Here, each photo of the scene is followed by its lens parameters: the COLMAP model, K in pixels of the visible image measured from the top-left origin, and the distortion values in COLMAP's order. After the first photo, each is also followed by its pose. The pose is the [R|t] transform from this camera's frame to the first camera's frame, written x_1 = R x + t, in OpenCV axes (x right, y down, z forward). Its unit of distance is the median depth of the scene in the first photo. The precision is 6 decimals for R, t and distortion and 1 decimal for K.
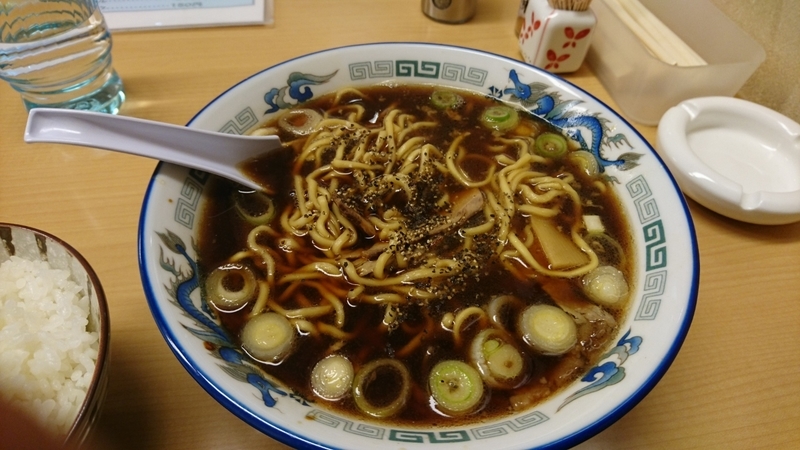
lens RADIAL K [[524.3, 0, 403.6], [0, 524.3, 226.4], [0, 0, 1]] dist [0.013245, -0.057254]
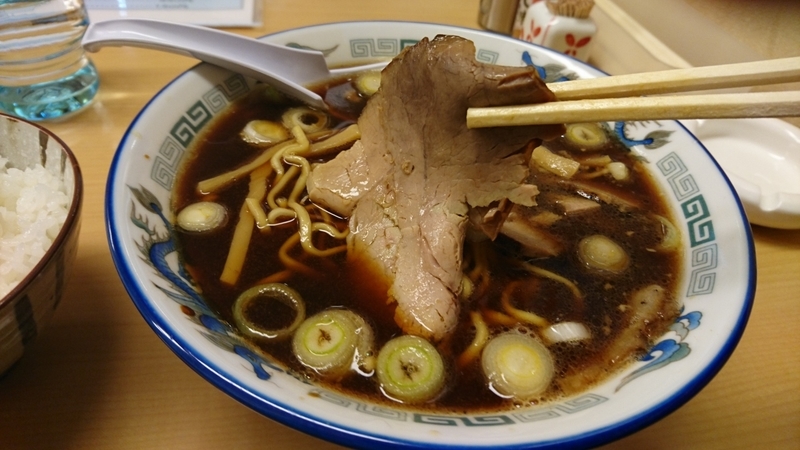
lens RADIAL K [[524.3, 0, 403.0], [0, 524.3, 231.9], [0, 0, 1]] dist [0.013245, -0.057254]
pose [[0.998787, 0.017250, 0.046126, -0.052467], [-0.013281, 0.996292, -0.085005, 0.113870], [-0.047421, 0.084290, 0.995312, 0.113820]]
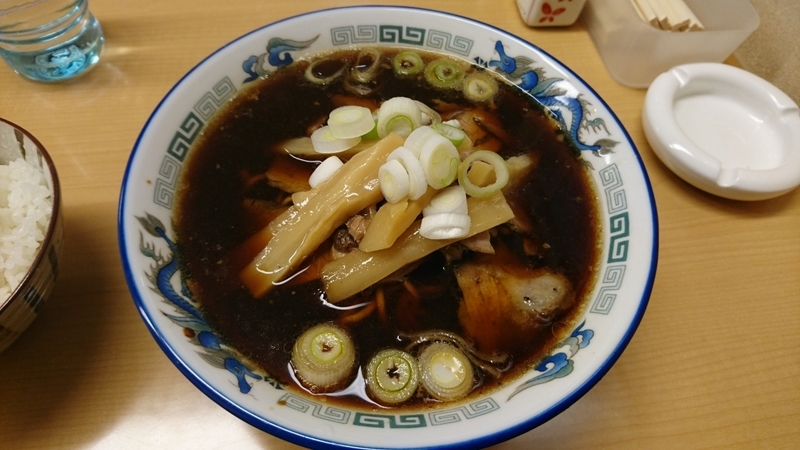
lens RADIAL K [[524.3, 0, 405.4], [0, 524.3, 231.0], [0, 0, 1]] dist [0.013245, -0.057254]
pose [[0.999484, 0.028945, 0.013931, 0.033597], [-0.030768, 0.987242, 0.156224, -0.104802], [-0.009231, -0.156572, 0.987623, -0.019292]]
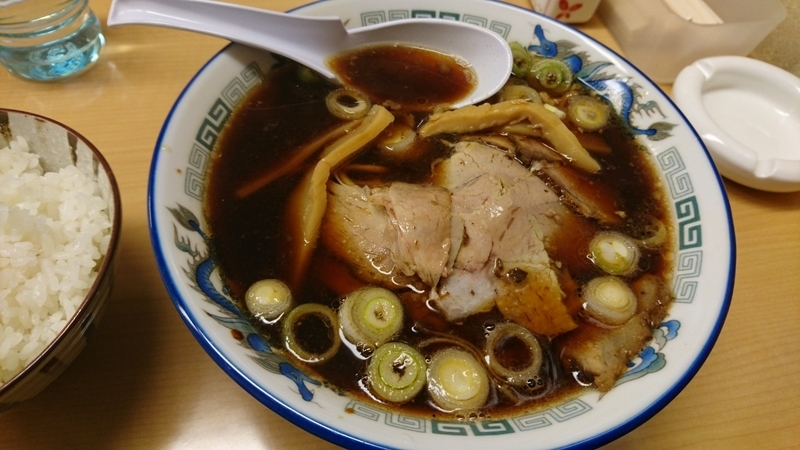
lens RADIAL K [[524.3, 0, 404.1], [0, 524.3, 231.7], [0, 0, 1]] dist [0.013245, -0.057254]
pose [[0.998658, 0.006926, 0.051315, -0.080579], [-0.013075, 0.992631, 0.120467, -0.047952], [-0.050102, -0.120976, 0.991390, 0.050952]]
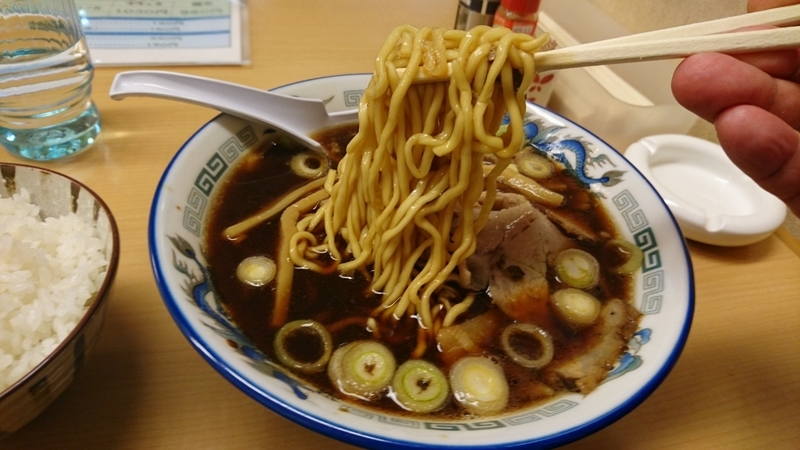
lens RADIAL K [[524.3, 0, 402.2], [0, 524.3, 226.1], [0, 0, 1]] dist [0.013245, -0.057254]
pose [[0.994781, -0.003530, 0.101969, -0.103859], [0.015435, 0.993107, -0.116191, 0.086115], [-0.100856, 0.117158, 0.987979, -0.007599]]
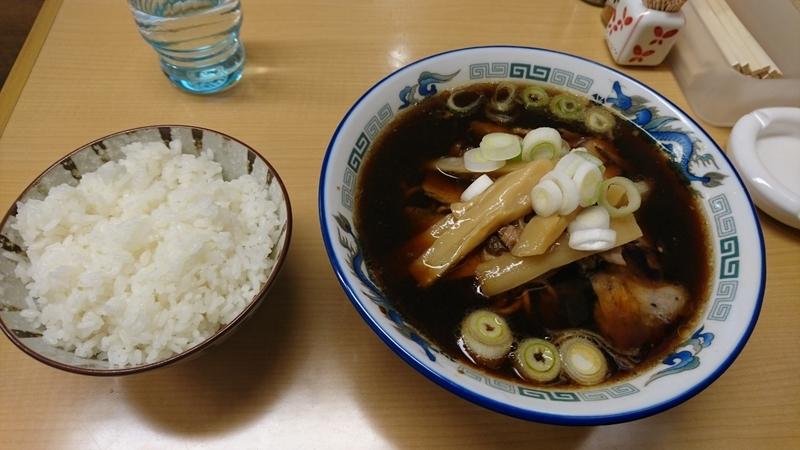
lens RADIAL K [[524.3, 0, 404.5], [0, 524.3, 233.0], [0, 0, 1]] dist [0.013245, -0.057254]
pose [[0.995606, 0.087687, -0.032846, -0.192789], [-0.082742, 0.988083, 0.129789, -0.094797], [0.043835, -0.126501, 0.990997, -0.182481]]
